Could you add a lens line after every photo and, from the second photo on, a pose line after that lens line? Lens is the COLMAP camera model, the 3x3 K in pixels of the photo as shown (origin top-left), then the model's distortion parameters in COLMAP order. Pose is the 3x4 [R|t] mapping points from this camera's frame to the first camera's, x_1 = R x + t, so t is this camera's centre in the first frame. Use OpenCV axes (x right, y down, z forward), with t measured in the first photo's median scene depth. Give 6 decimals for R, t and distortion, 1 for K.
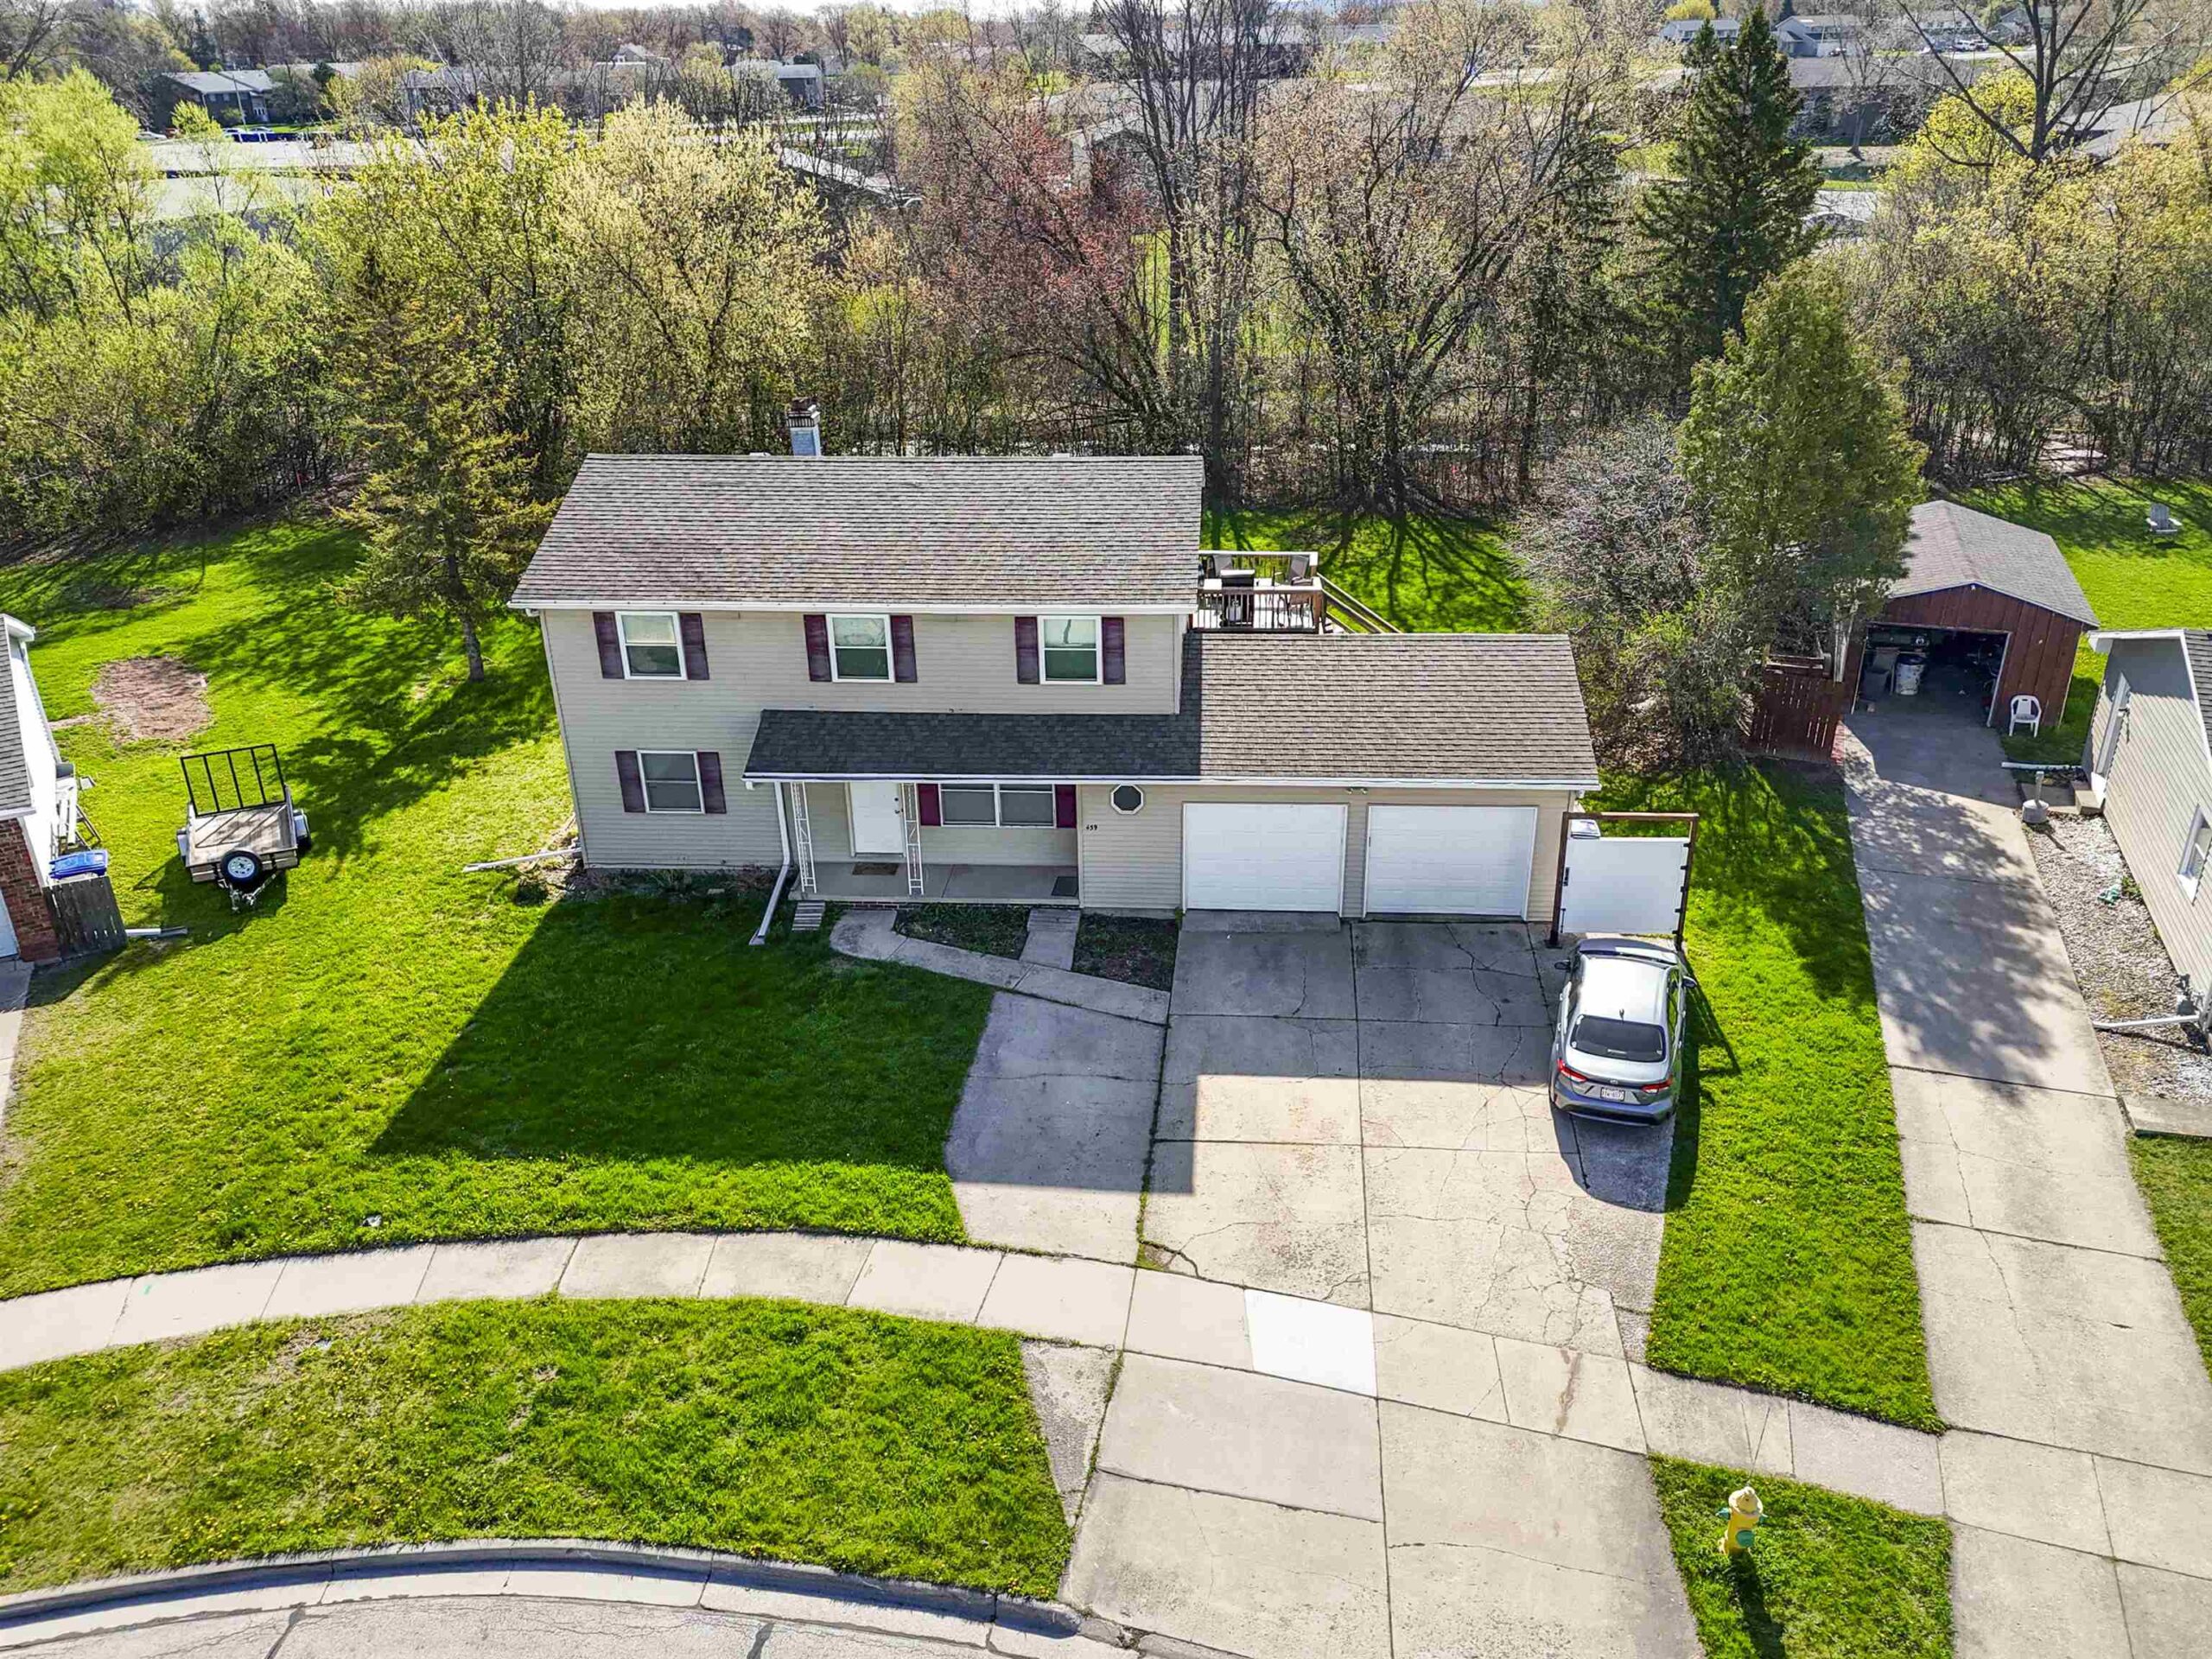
lens RADIAL K [[1664.7, 0, 1111.2], [0, 1664.7, 835.1], [0, 0, 1]] dist [0.059903, -0.045456]
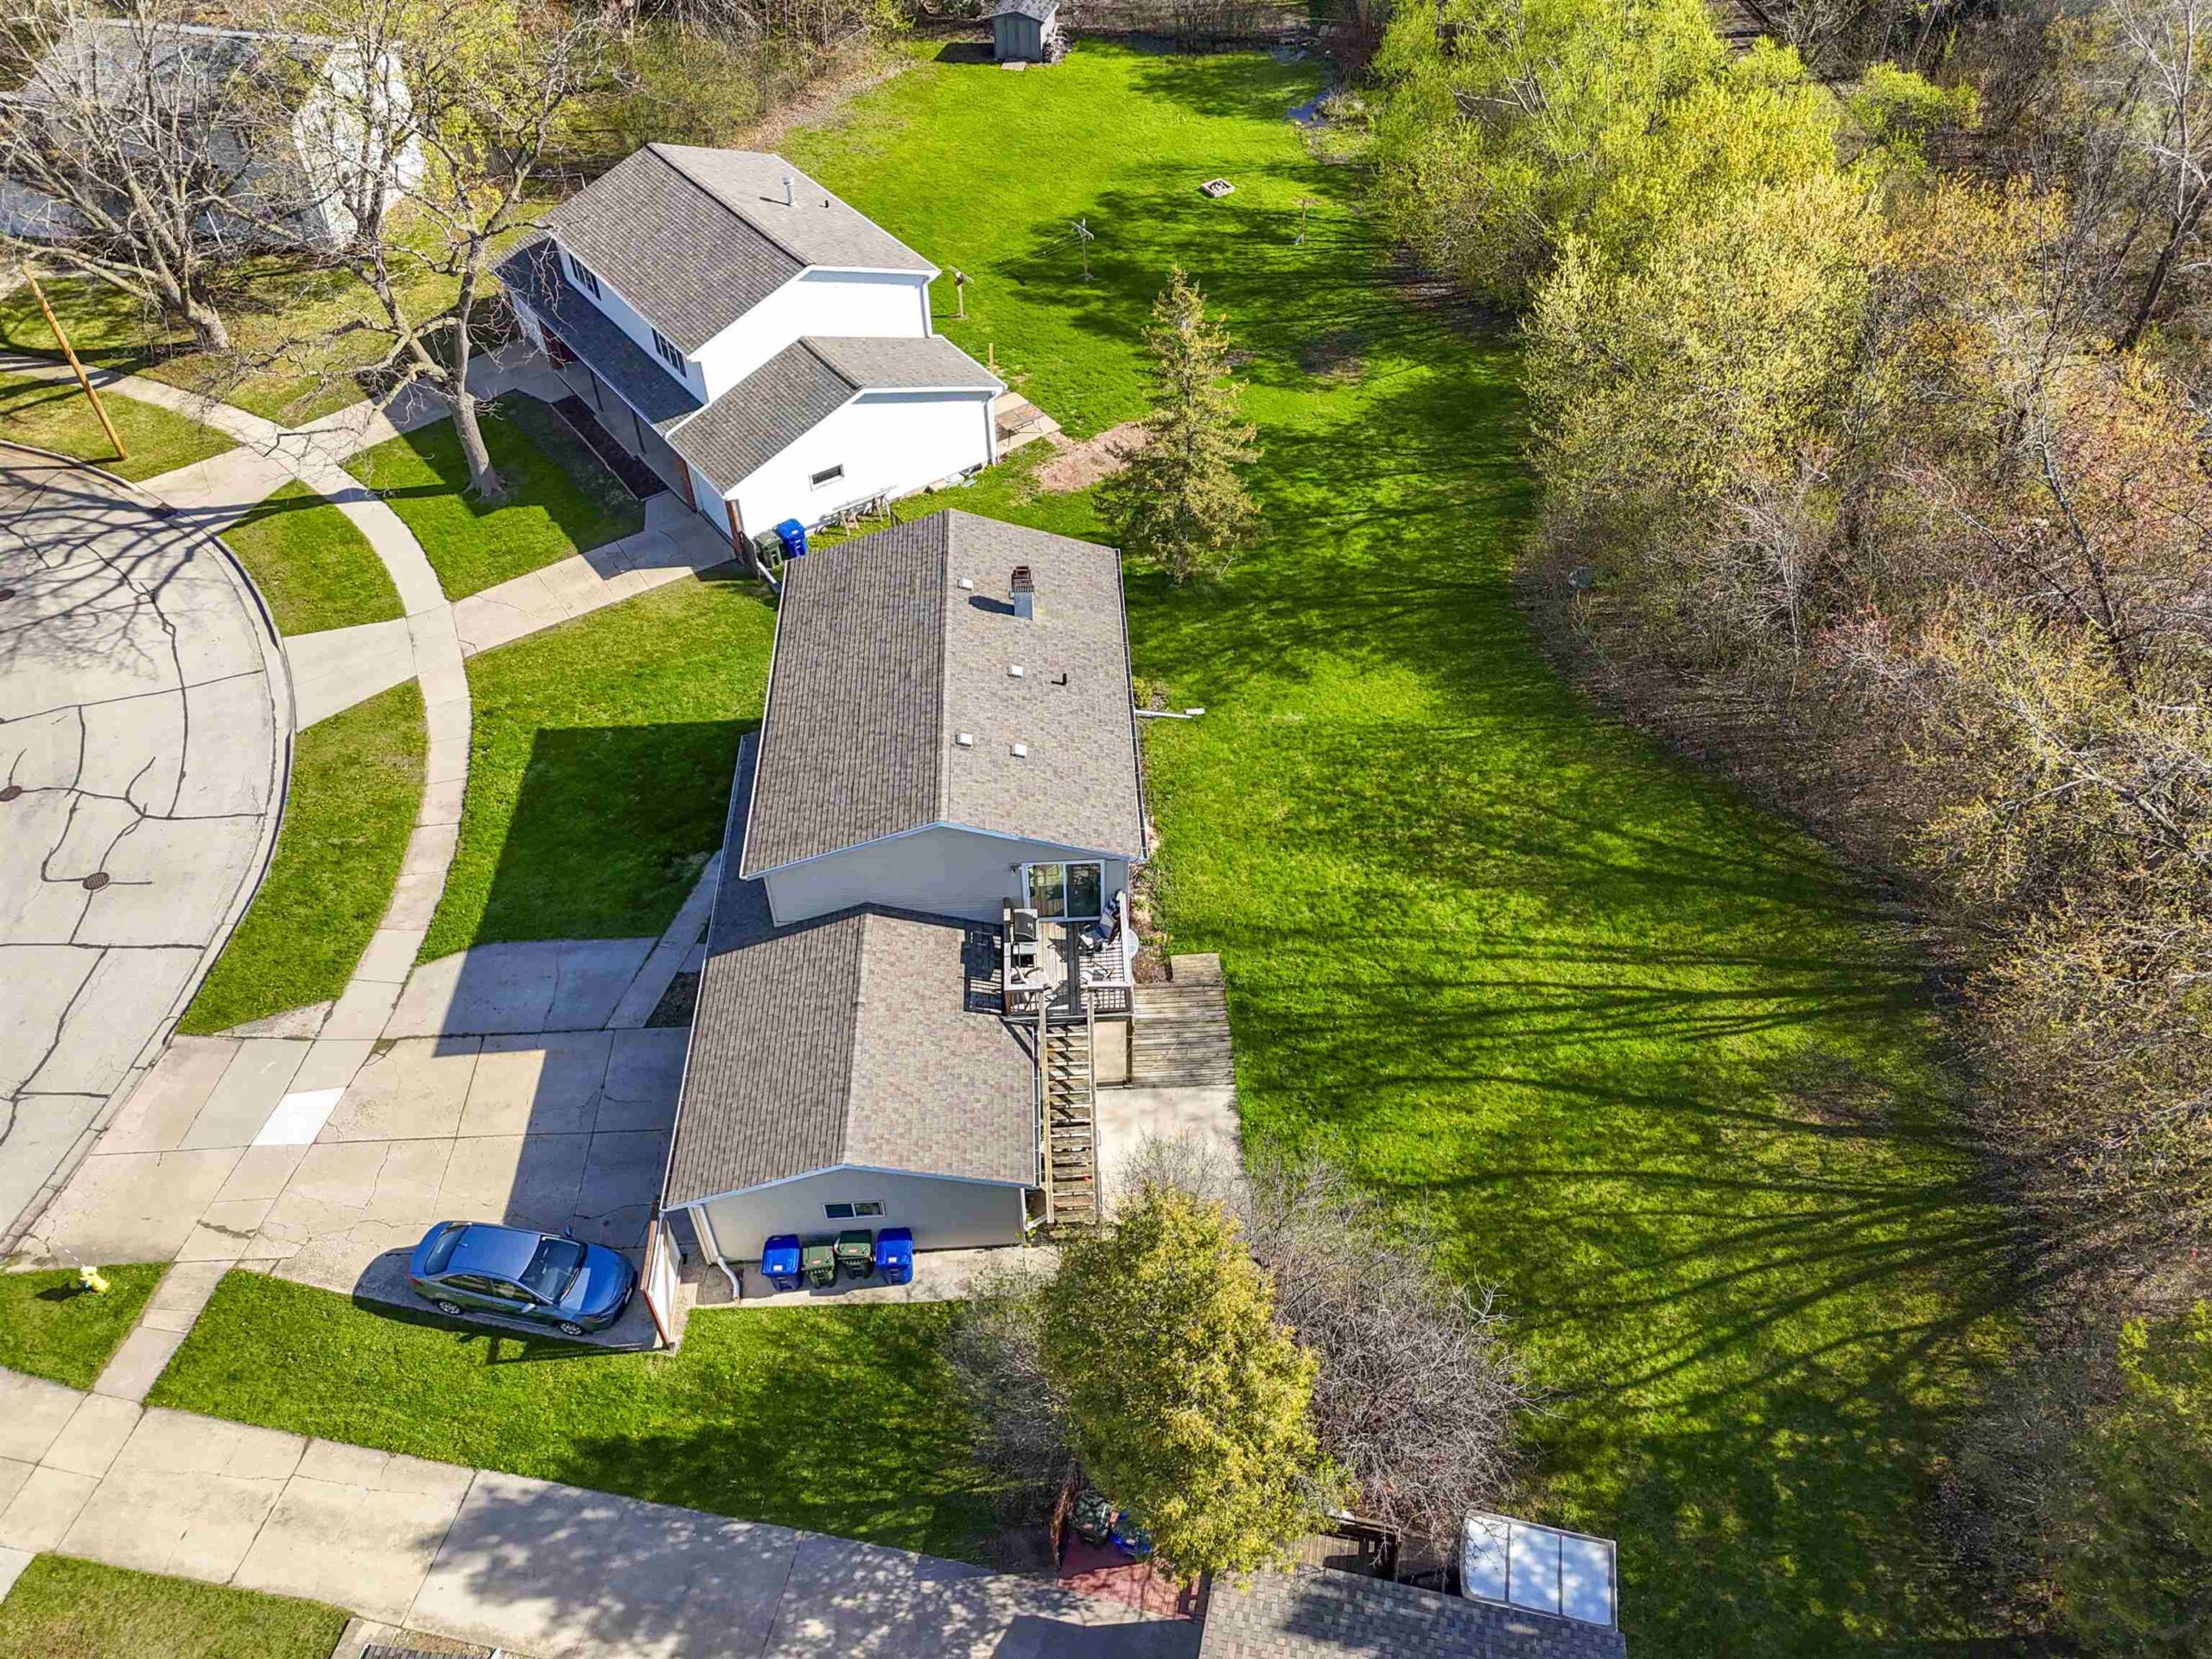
lens RADIAL K [[1610.1, 0, 1114.4], [0, 1610.1, 837.3], [0, 0, 1]] dist [0.077411, -0.072062]
pose [[0.121353, 0.721526, -0.681670, 1.035436], [-0.423808, 0.658666, 0.621729, -1.192531], [0.897586, 0.213449, 0.385719, 0.845198]]
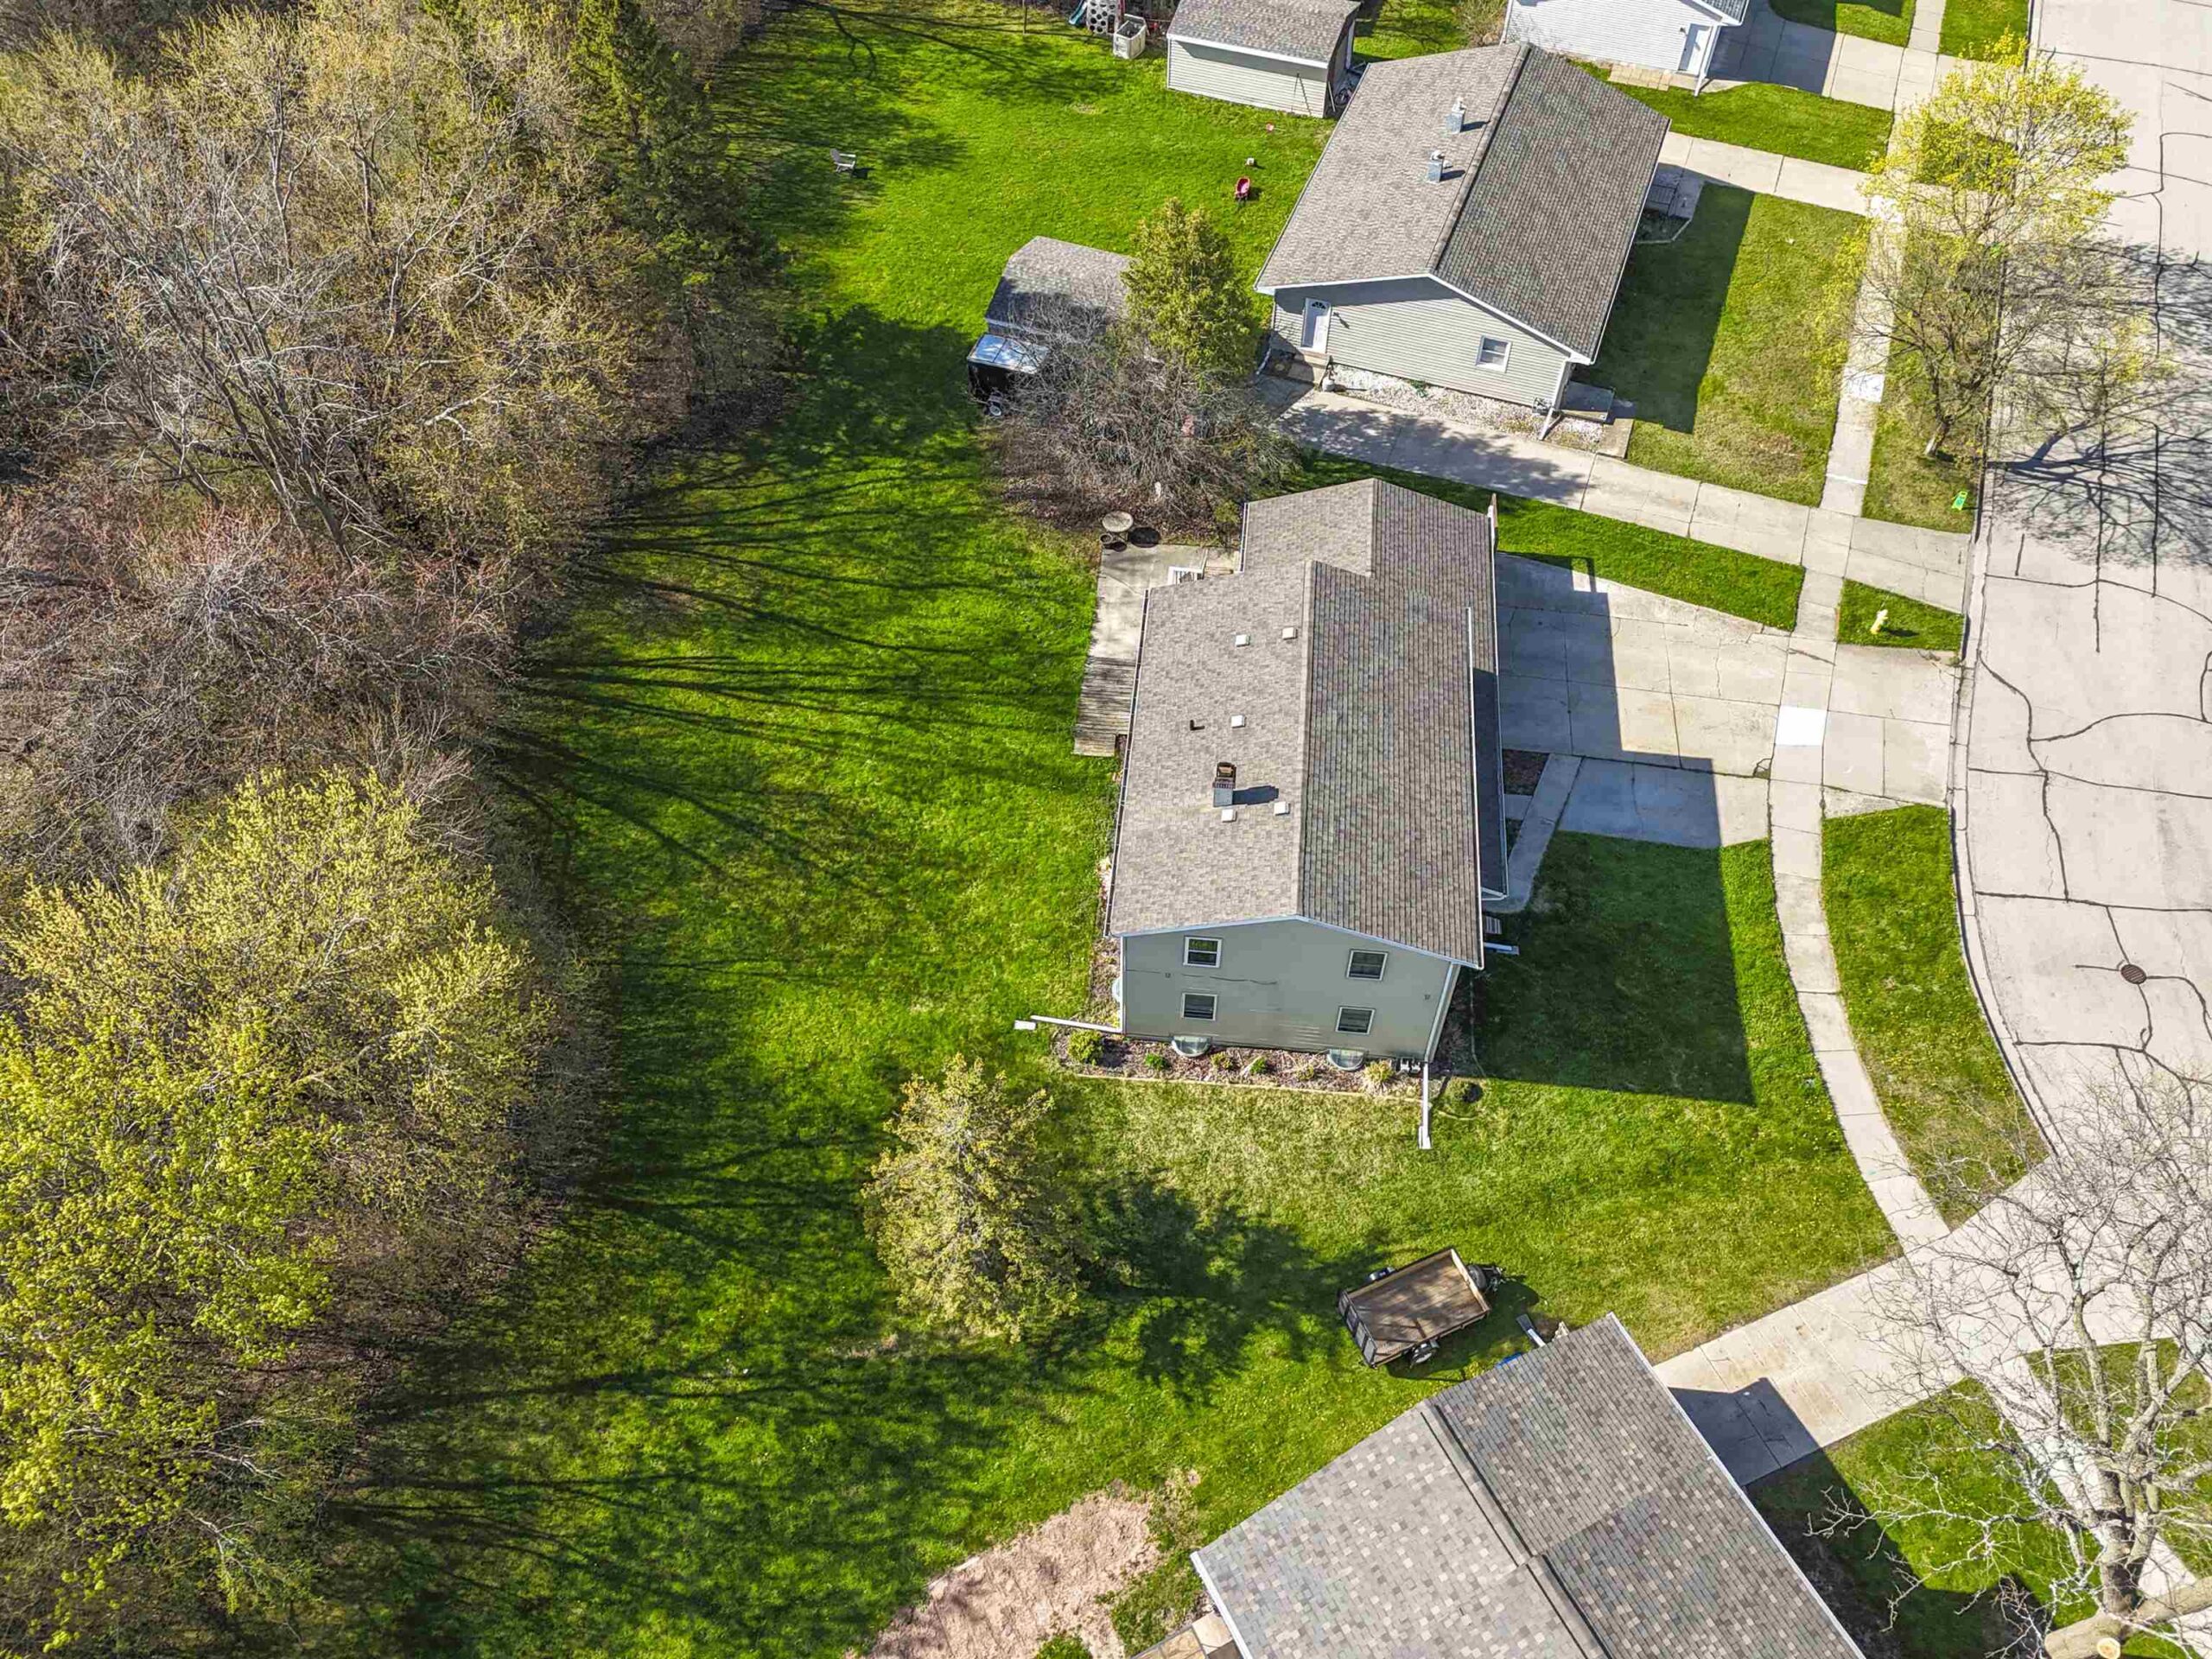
lens RADIAL K [[1705.4, 0, 1114.6], [0, 1705.4, 834.6], [0, 0, 1]] dist [0.073436, -0.068023]
pose [[0.026727, -0.790590, 0.611763, -1.301467], [0.431514, 0.561152, 0.706332, -1.509466], [-0.901710, 0.245106, 0.356149, 0.845422]]
